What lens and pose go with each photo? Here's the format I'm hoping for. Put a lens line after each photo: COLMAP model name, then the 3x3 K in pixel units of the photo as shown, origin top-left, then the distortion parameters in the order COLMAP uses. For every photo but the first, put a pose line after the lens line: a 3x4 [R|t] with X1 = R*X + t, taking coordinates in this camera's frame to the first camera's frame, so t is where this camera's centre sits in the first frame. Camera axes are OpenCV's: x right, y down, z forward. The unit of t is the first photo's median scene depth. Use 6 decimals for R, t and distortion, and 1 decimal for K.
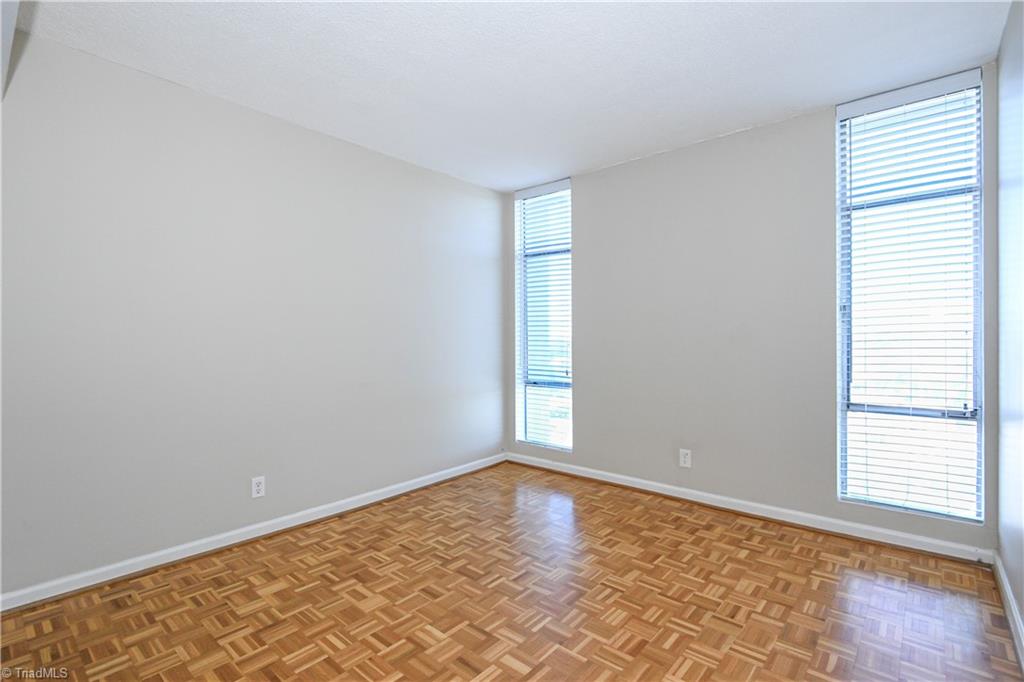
lens RADIAL K [[475.0, 0, 510.0], [0, 475.0, 342.0], [0, 0, 1]] dist [0.003277, 0.000107]
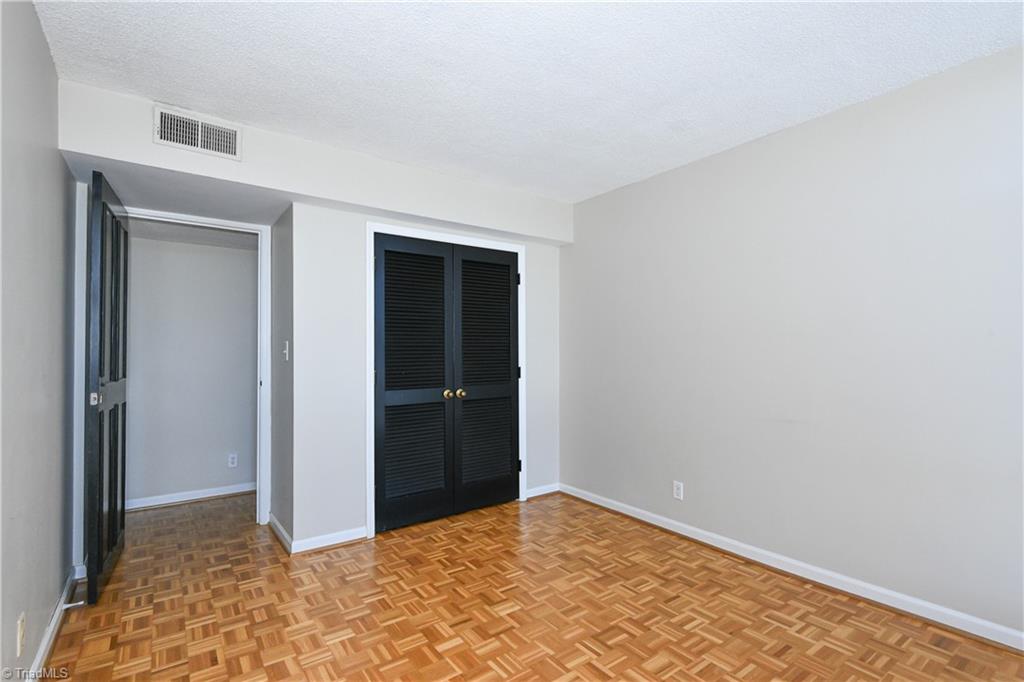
lens RADIAL K [[475.0, 0, 512.5], [0, 475.0, 344.3], [0, 0, 1]] dist [0.003277, 0.000107]
pose [[-0.212752, -0.009157, -0.977063, 0.774145], [-0.002644, 0.999958, -0.008796, -0.045704], [0.977103, 0.000712, -0.212767, 0.944977]]
